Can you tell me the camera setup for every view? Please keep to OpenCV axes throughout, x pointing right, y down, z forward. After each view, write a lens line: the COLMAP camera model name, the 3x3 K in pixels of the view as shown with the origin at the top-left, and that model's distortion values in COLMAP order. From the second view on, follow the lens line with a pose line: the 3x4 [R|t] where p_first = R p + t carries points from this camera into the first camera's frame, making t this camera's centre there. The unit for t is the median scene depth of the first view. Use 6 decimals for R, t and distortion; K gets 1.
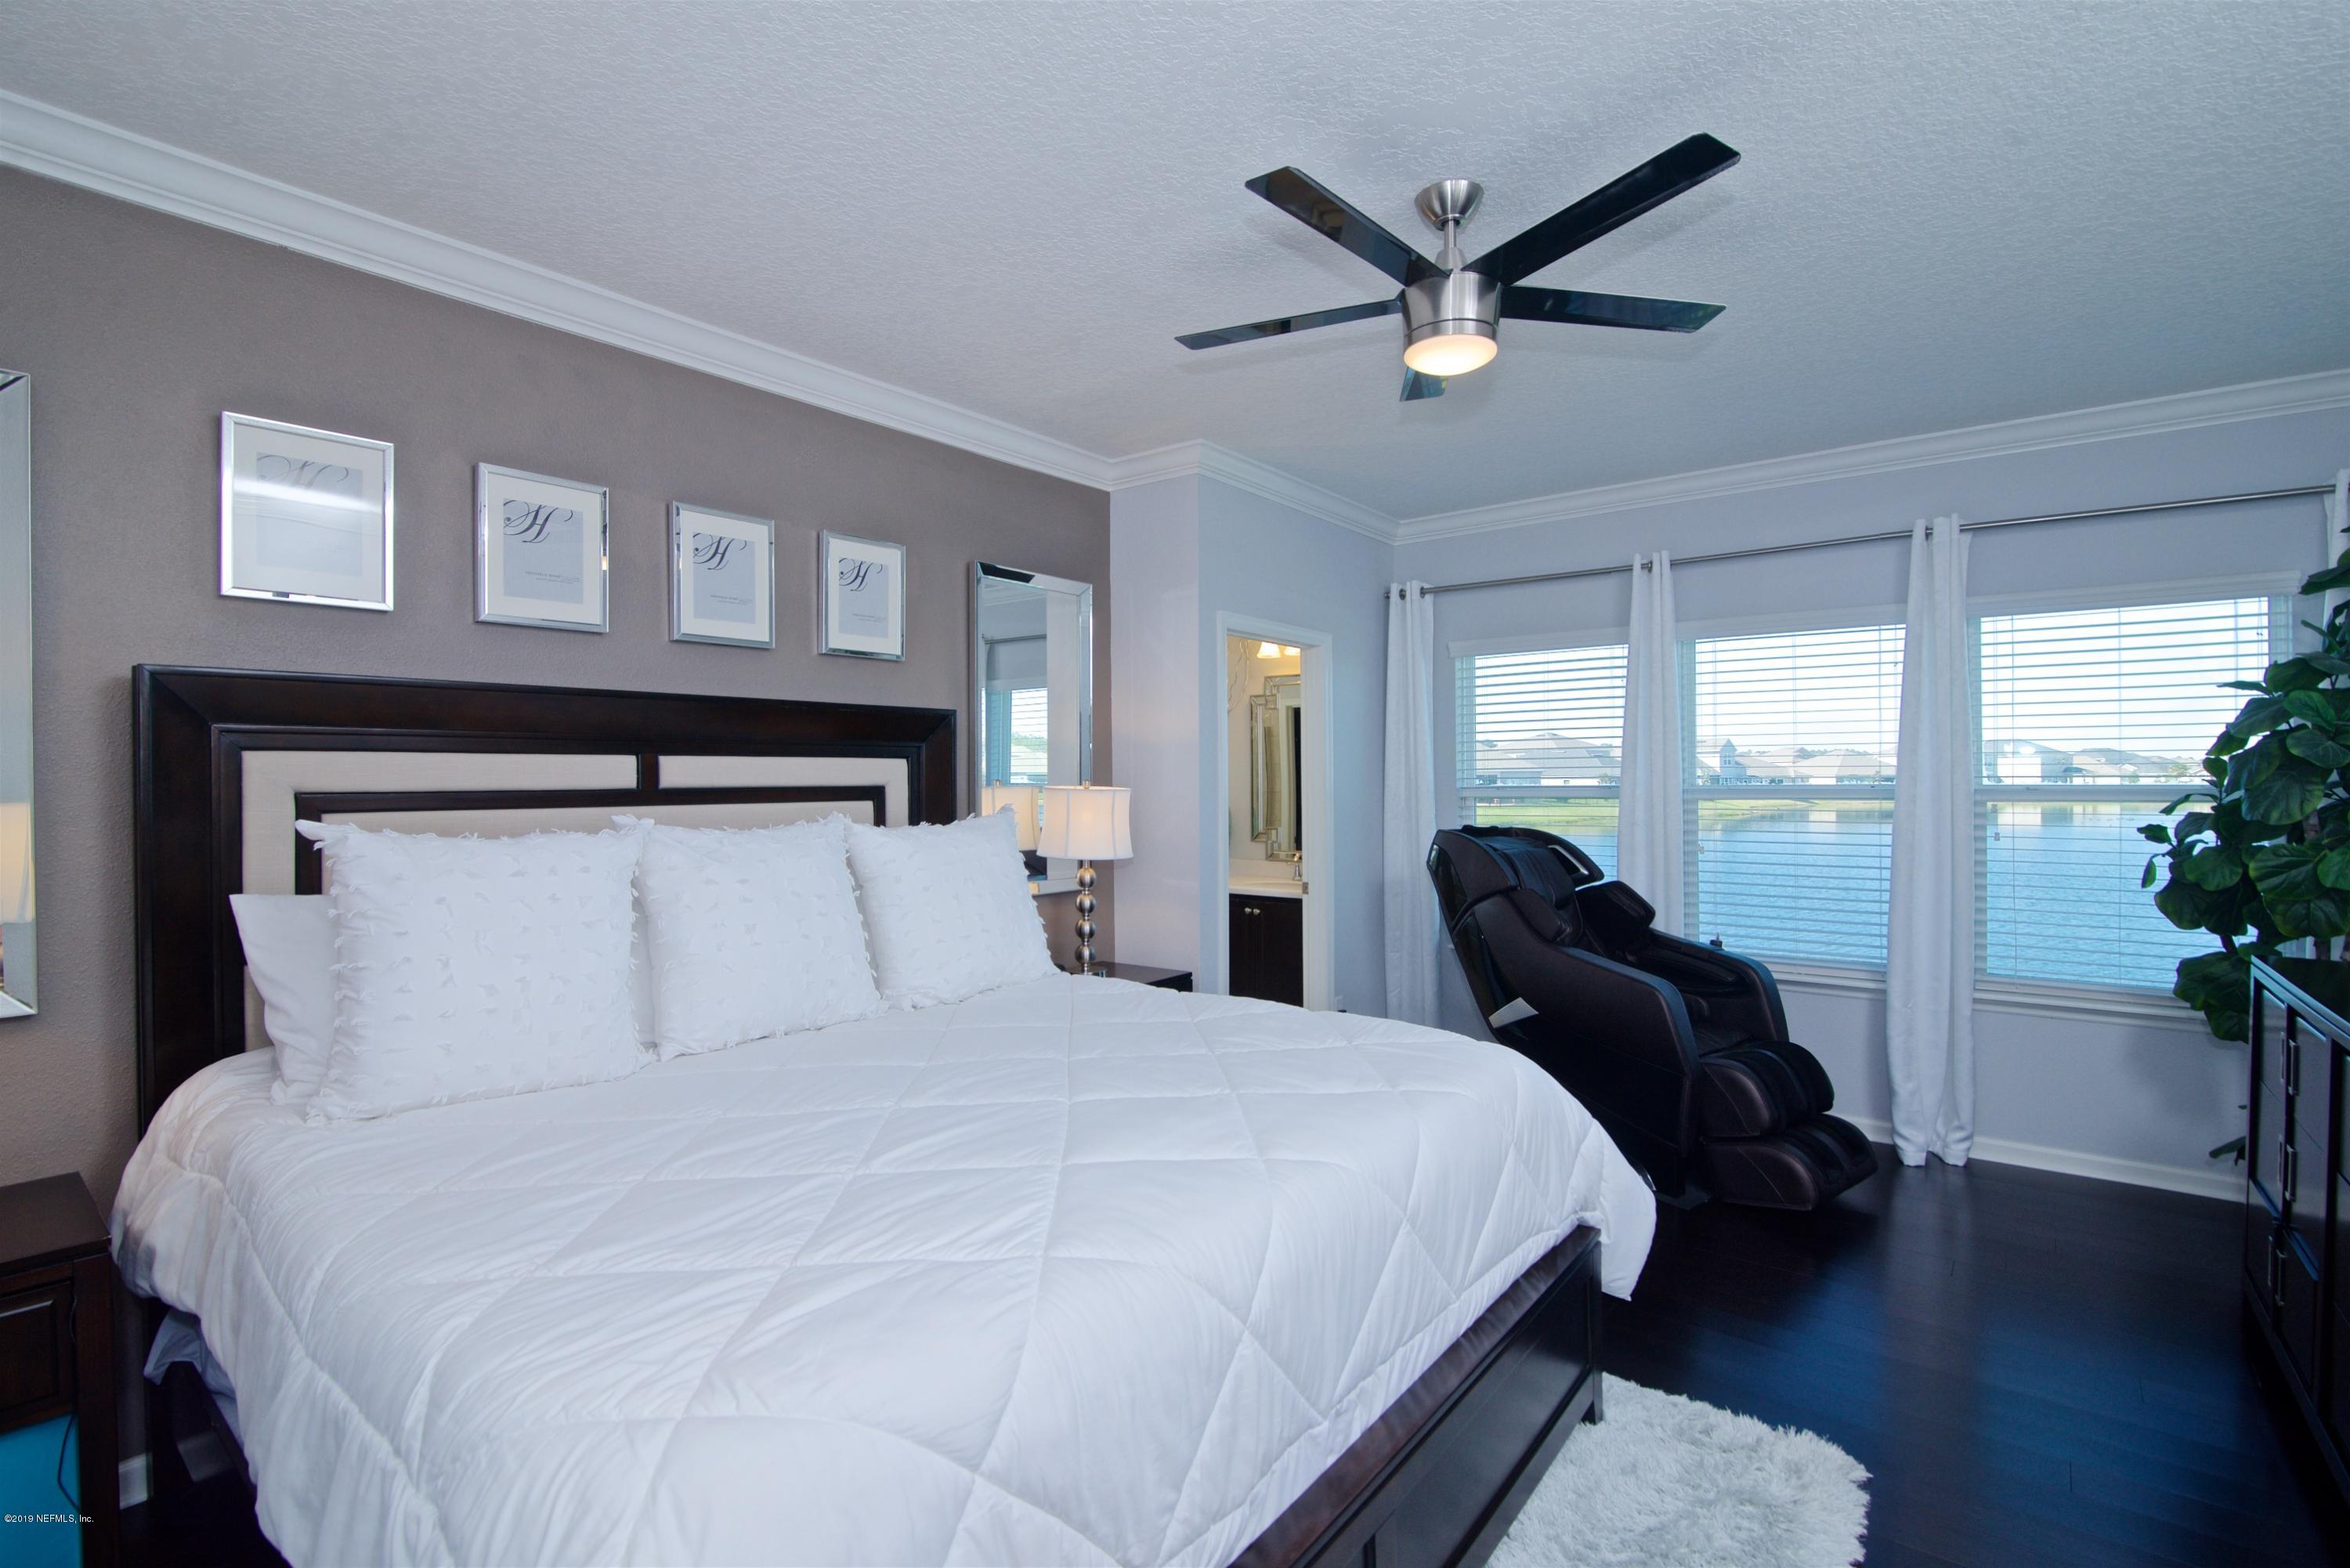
lens RADIAL K [[1092.0, 0, 1177.0], [0, 1092.0, 783.9], [0, 0, 1]] dist [-0.029115, -0.000373]
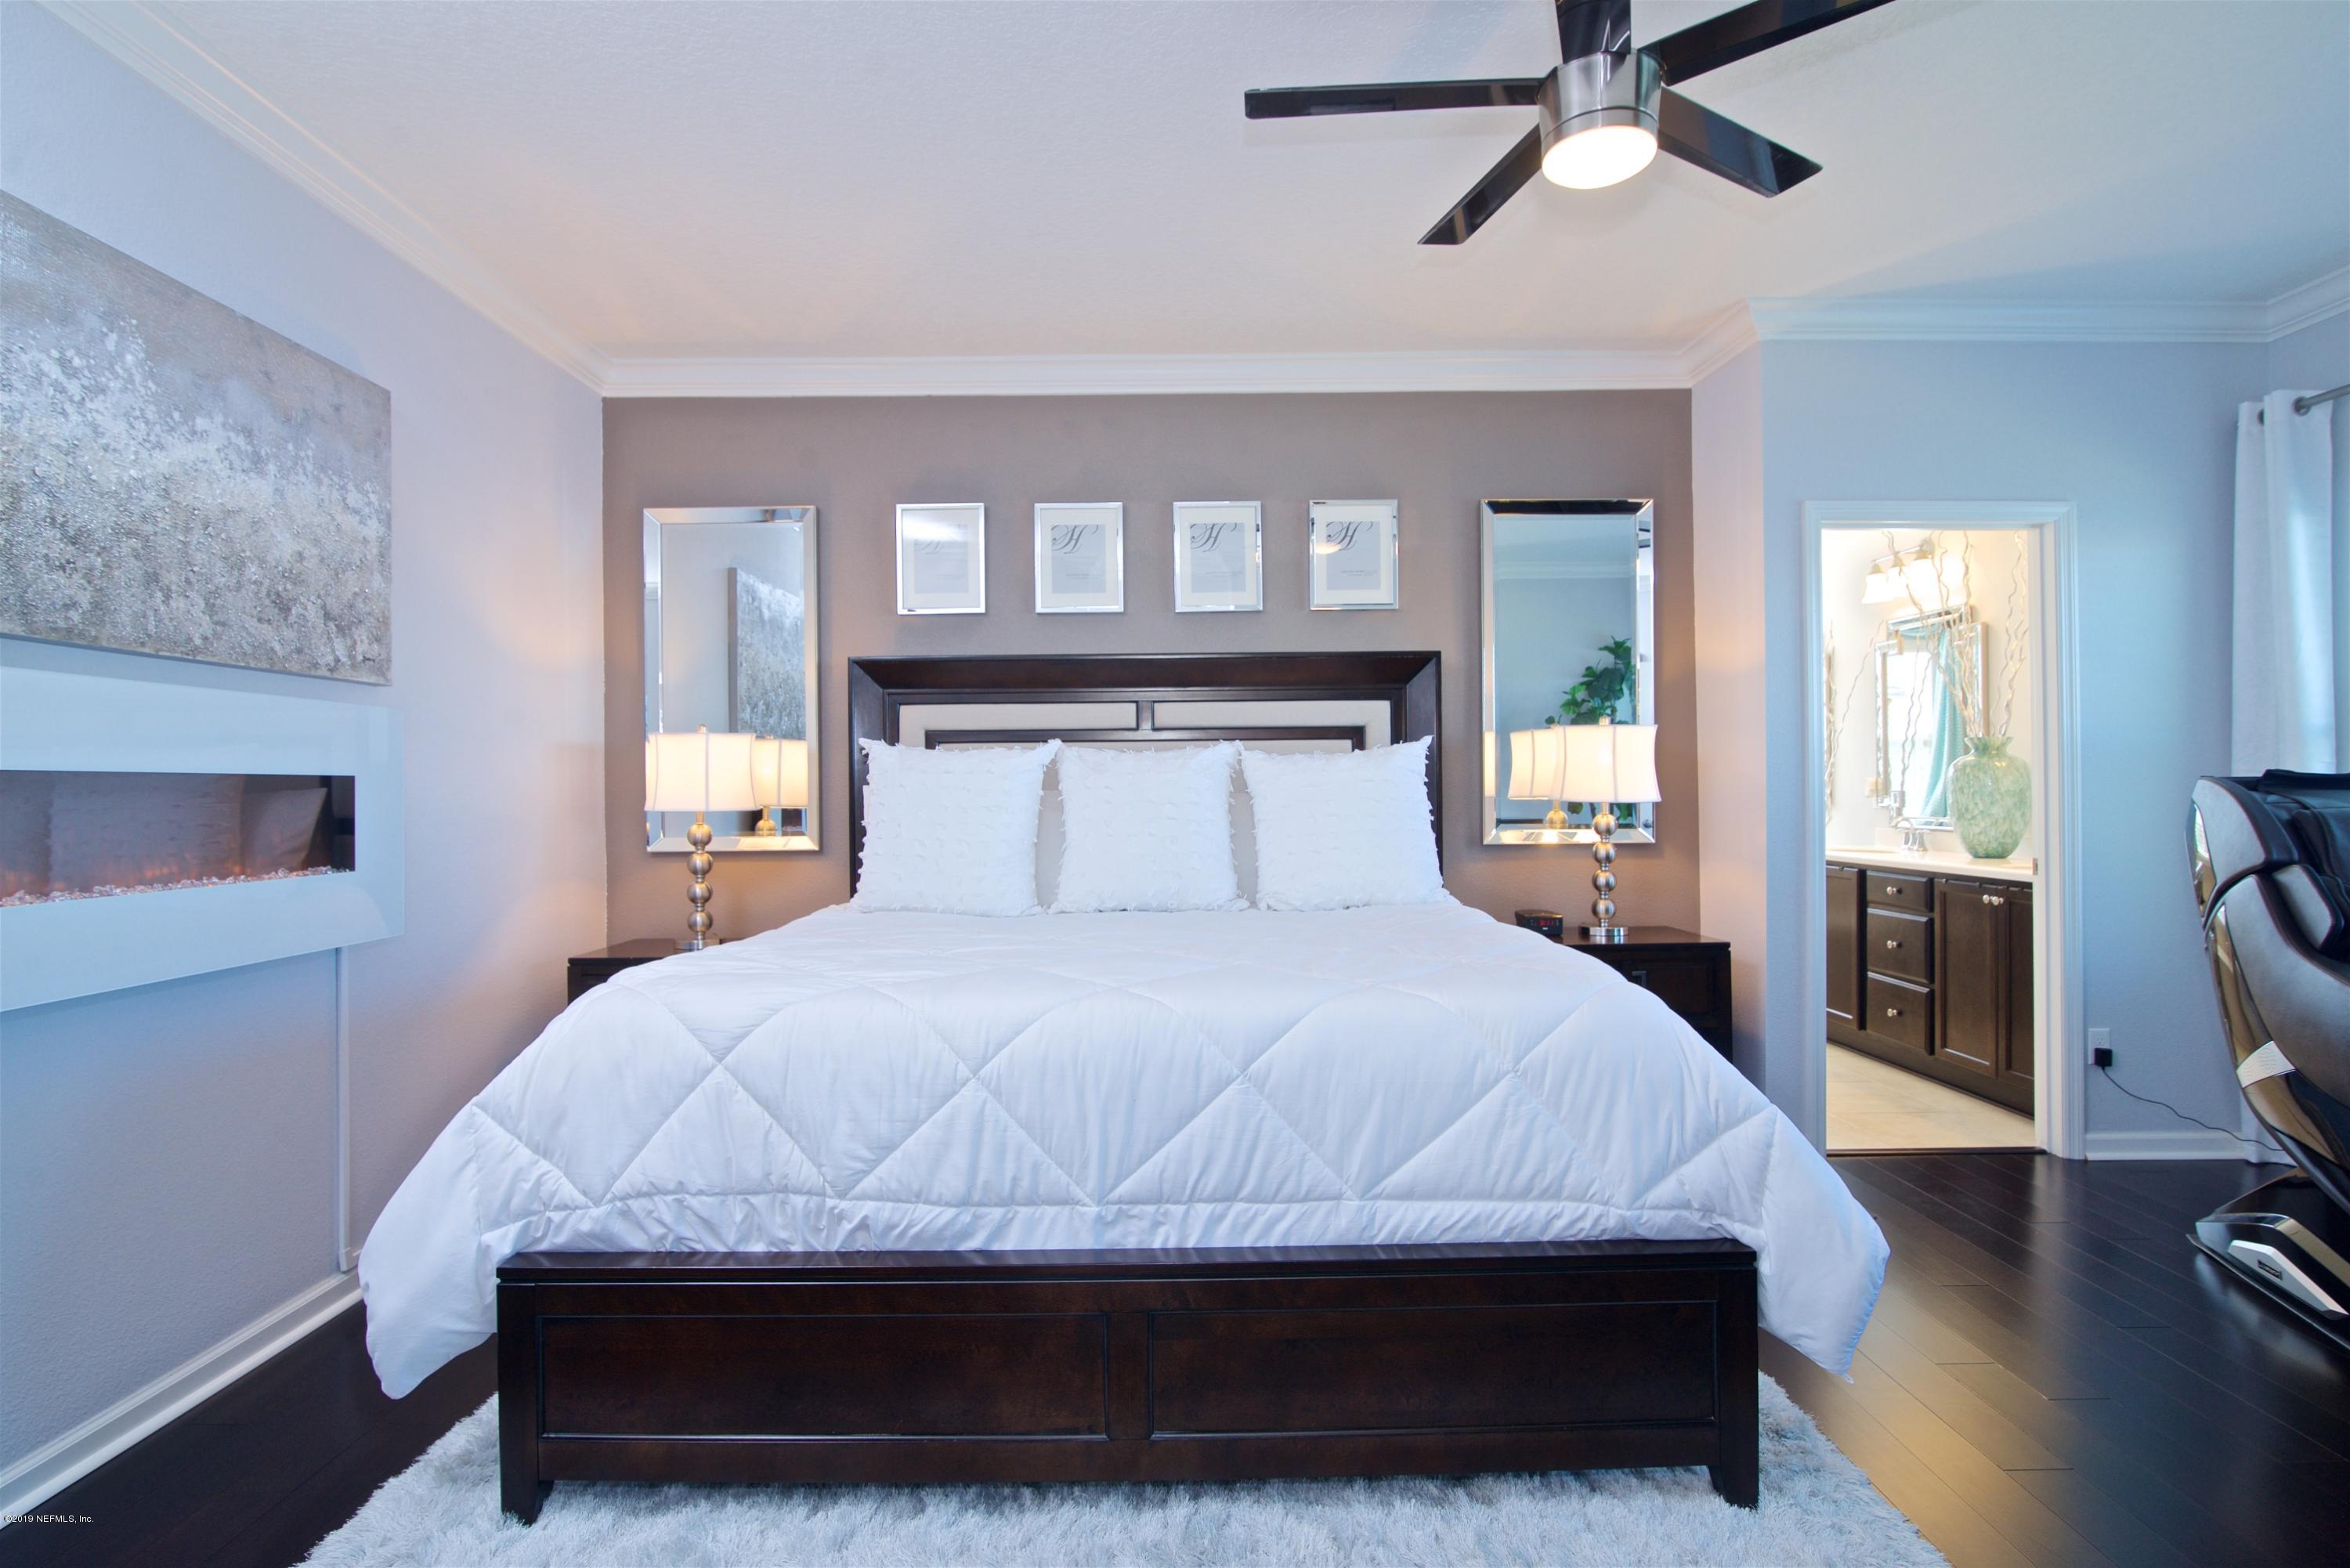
lens RADIAL K [[1183.8, 0, 1176.6], [0, 1183.8, 791.9], [0, 0, 1]] dist [-0.020346, 0.003349]
pose [[0.612250, 0.000644, -0.790664, 0.605077], [0.000593, 0.999999, 0.001273, 0.072662], [0.790664, -0.001248, 0.612249, 0.149509]]
